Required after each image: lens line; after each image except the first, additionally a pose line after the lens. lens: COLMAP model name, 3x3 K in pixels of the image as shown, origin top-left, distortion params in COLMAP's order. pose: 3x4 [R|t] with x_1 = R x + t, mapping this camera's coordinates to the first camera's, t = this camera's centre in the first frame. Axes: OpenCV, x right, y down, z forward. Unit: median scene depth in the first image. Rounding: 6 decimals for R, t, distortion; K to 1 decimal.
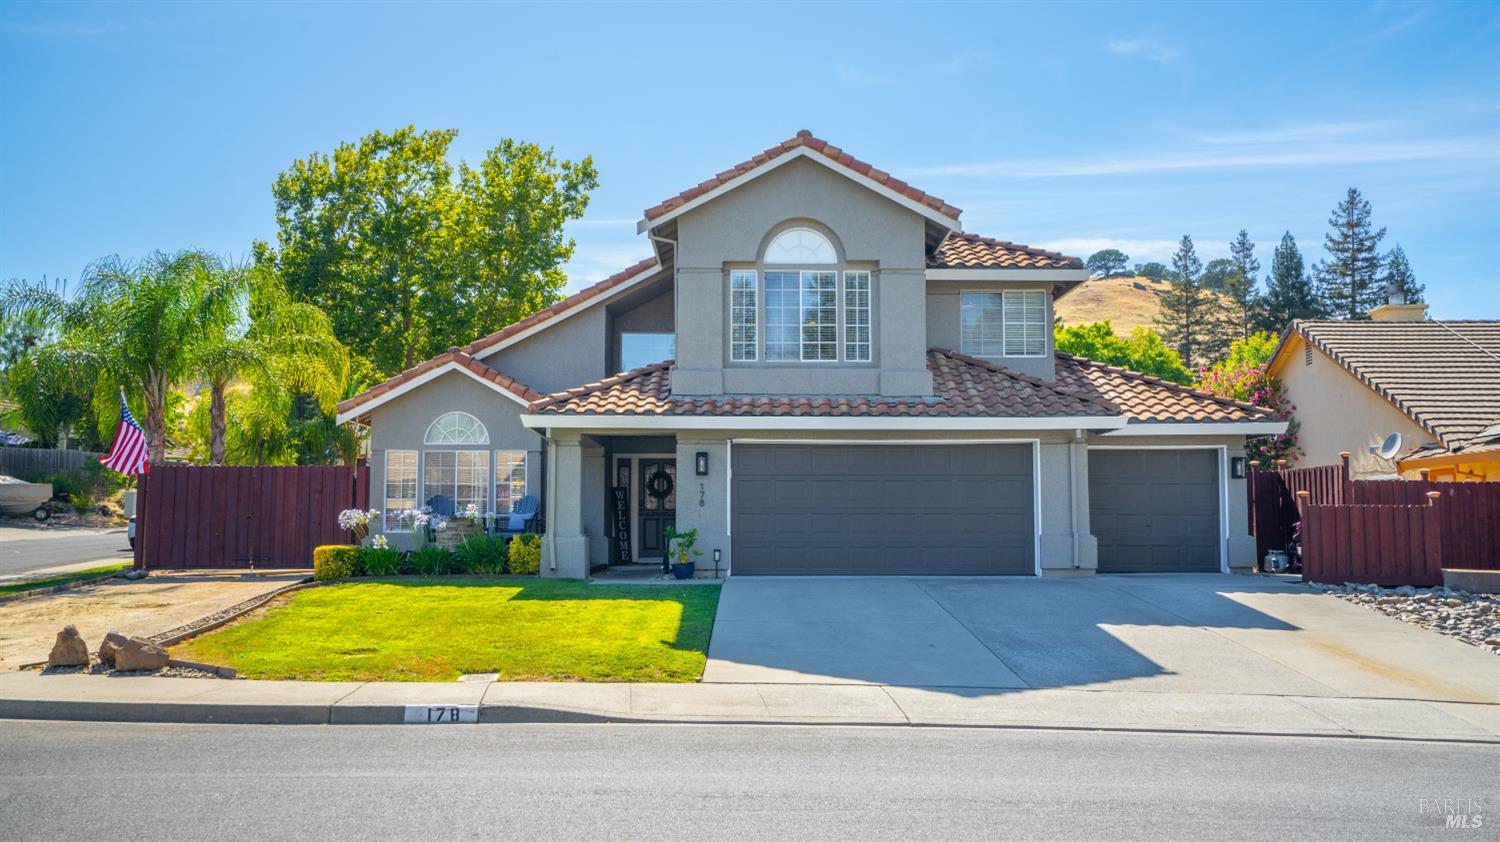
lens RADIAL K [[1411.9, 0, 750.0], [0, 1411.9, 421.0], [0, 0, 1]] dist [0.002037, 0.001677]
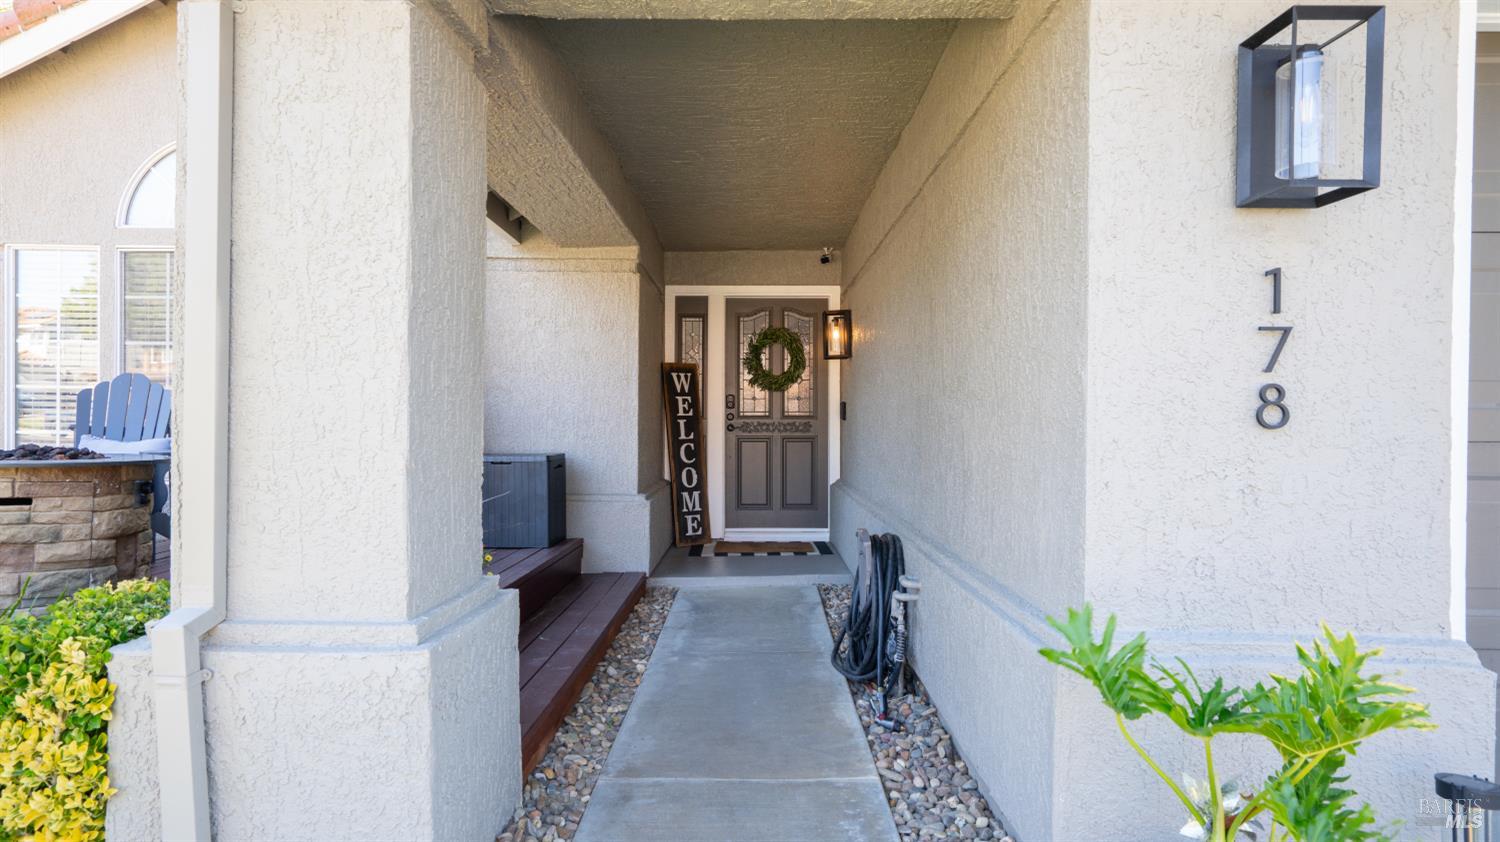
lens RADIAL K [[808.2, 0, 750.0], [0, 808.2, 421.0], [0, 0, 1]] dist [0.003342, 0.000851]
pose [[0.999972, 0.006739, -0.003362, -0.071640], [-0.006435, 0.996492, 0.083435, 0.044249], [0.003913, -0.083411, 0.996508, 0.766866]]
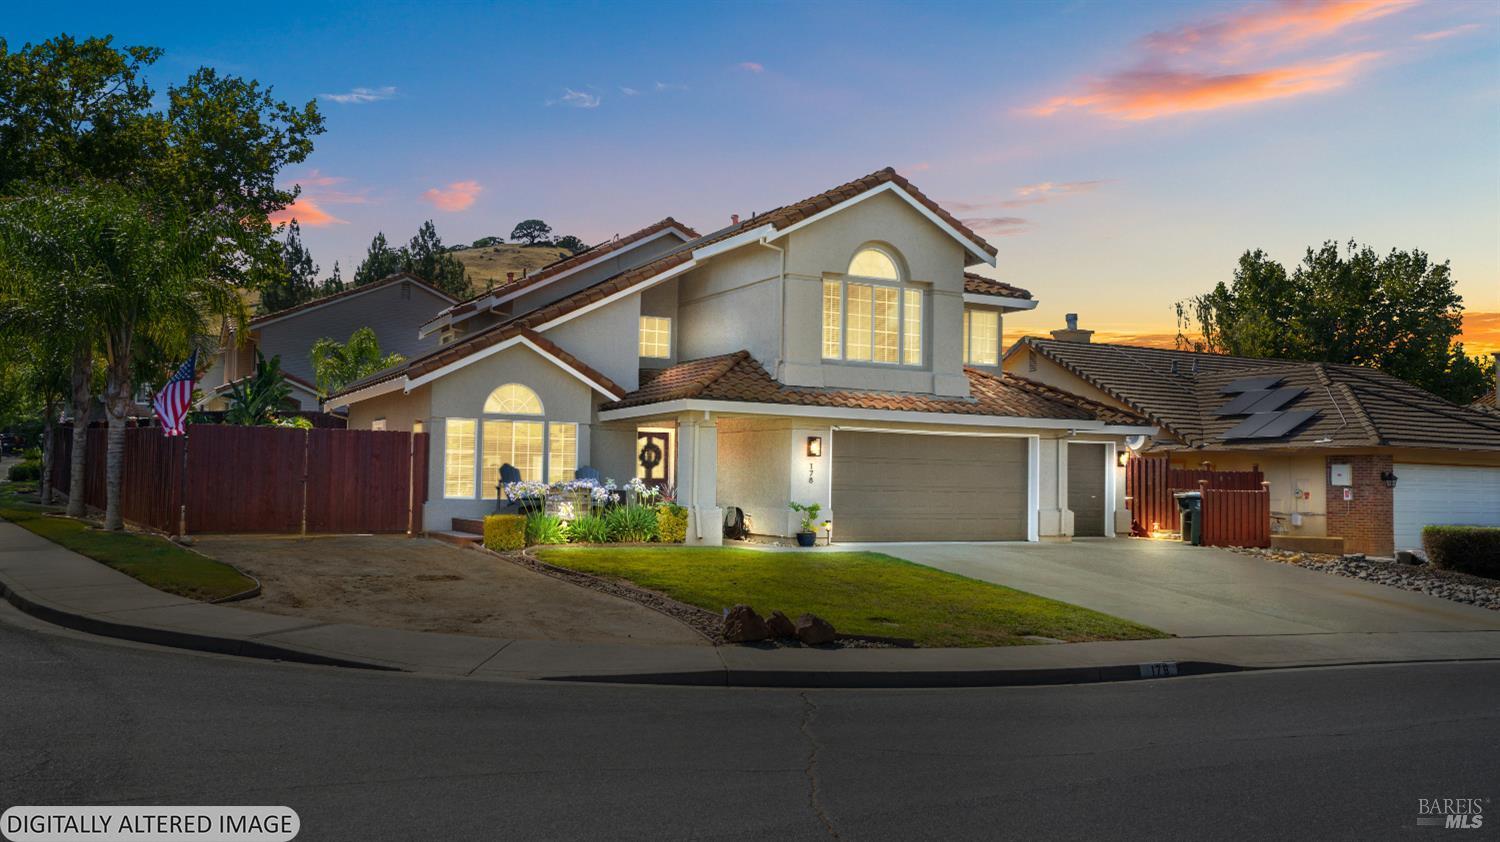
lens RADIAL K [[1345.2, 0, 750.0], [0, 1345.2, 421.0], [0, 0, 1]] dist [0.109331, -0.301824]
pose [[0.871131, 0.037778, 0.489595, -0.518754], [-0.057243, 0.998051, 0.024840, -0.012813], [-0.487703, -0.049665, 0.871596, 0.050782]]
